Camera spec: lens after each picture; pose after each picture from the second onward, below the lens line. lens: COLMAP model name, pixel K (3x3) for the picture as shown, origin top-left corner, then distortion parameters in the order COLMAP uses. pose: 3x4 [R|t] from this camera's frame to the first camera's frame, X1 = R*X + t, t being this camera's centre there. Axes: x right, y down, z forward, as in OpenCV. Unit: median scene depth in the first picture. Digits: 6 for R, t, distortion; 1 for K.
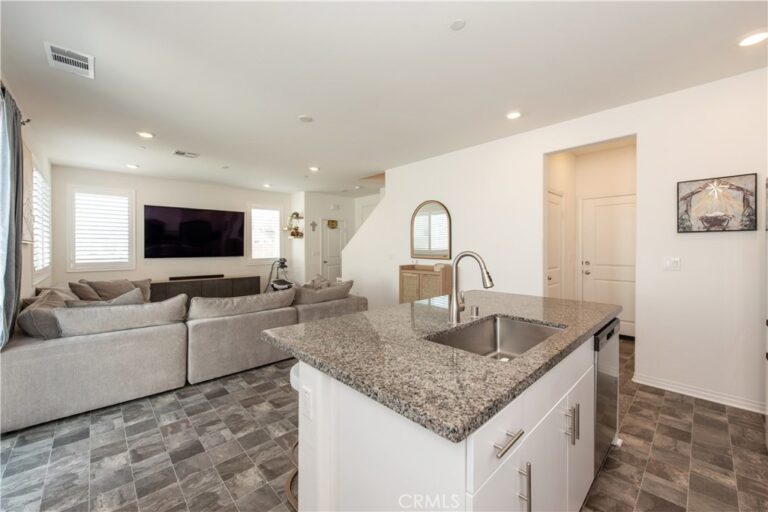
lens RADIAL K [[306.4, 0, 376.6], [0, 306.4, 250.8], [0, 0, 1]] dist [0.016137, -0.000368]
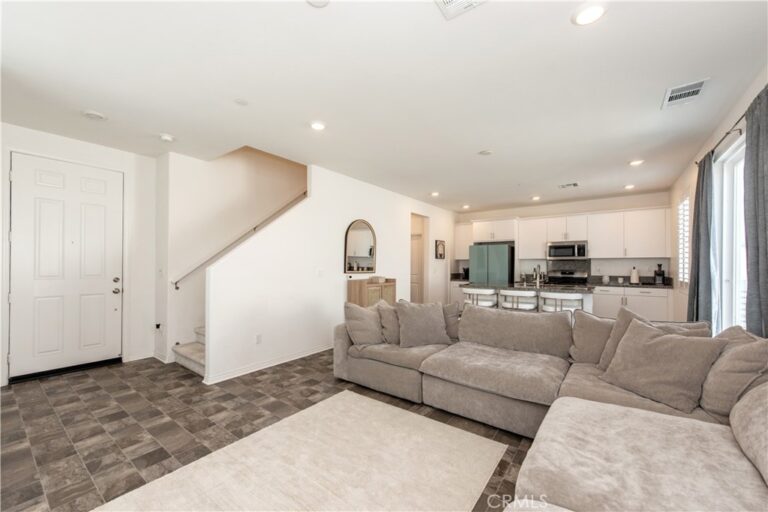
lens RADIAL K [[306.4, 0, 384.0], [0, 306.4, 263.2], [0, 0, 1]] dist [0.016137, -0.000368]
pose [[-0.185300, -0.000257, 0.982682, -1.746558], [-0.001210, 0.999999, 0.000034, -0.017420], [-0.982681, -0.001183, -0.185300, 2.144960]]
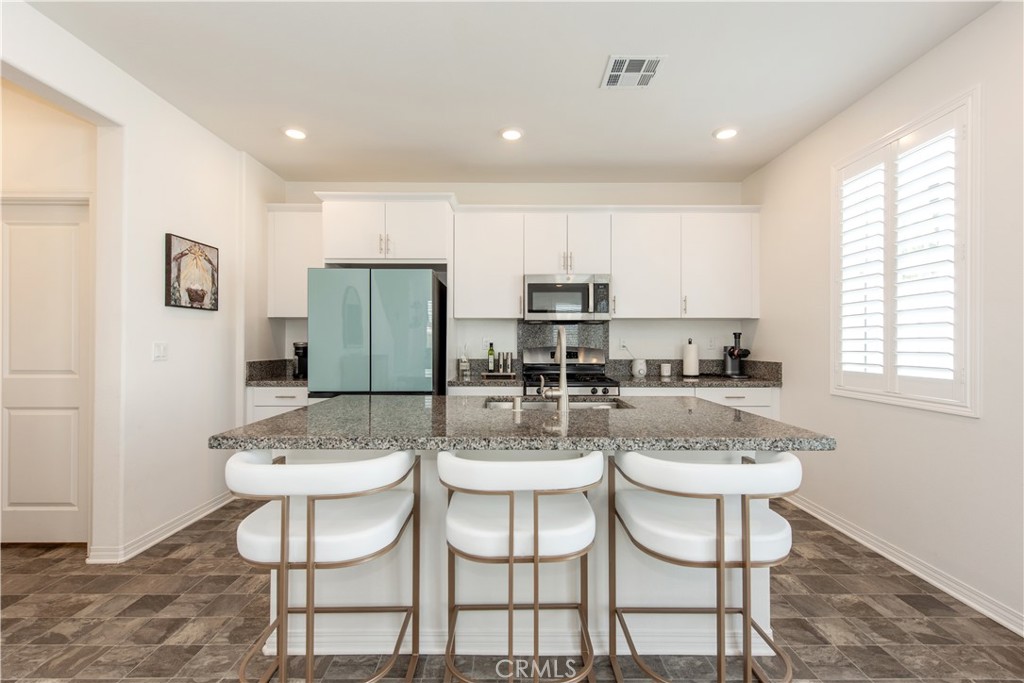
lens RADIAL K [[440.7, 0, 508.3], [0, 440.7, 340.4], [0, 0, 1]] dist [0.015760, -0.001084]
pose [[-0.730357, -0.005775, 0.683041, -0.289133], [-0.005041, 0.999983, 0.003064, 0.012572], [-0.683047, -0.001205, -0.730374, 1.329108]]
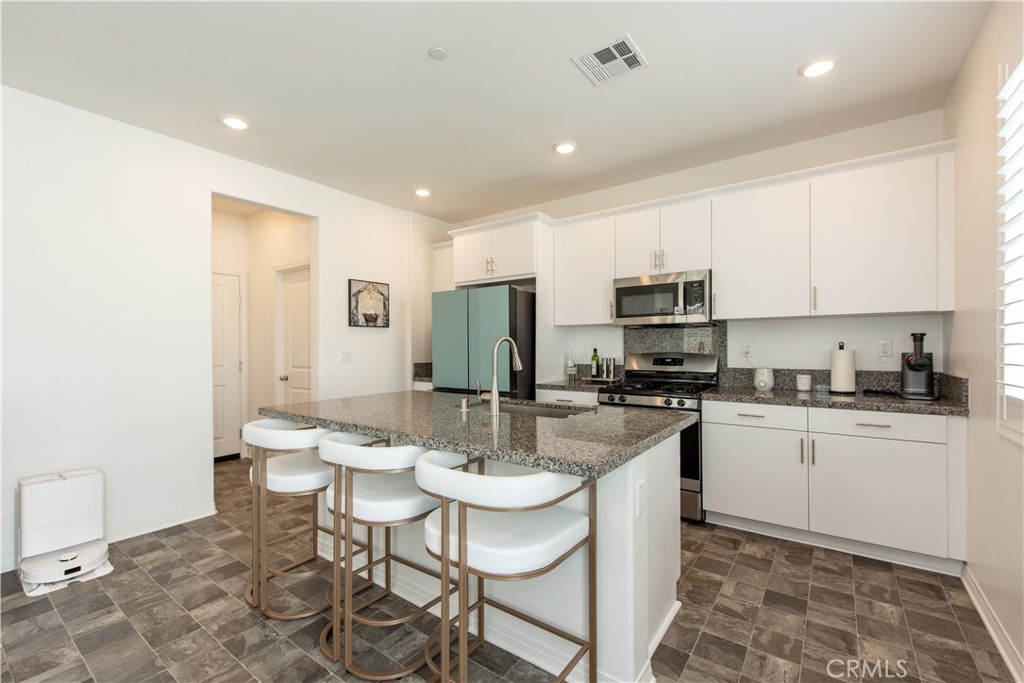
lens RADIAL K [[430.8, 0, 516.5], [0, 430.8, 347.3], [0, 0, 1]] dist [0.008270, -0.000728]
pose [[-0.189802, -0.009424, 0.981777, -0.656748], [0.007129, 0.999914, 0.010977, 0.002537], [-0.981797, 0.009082, -0.189719, 0.794132]]
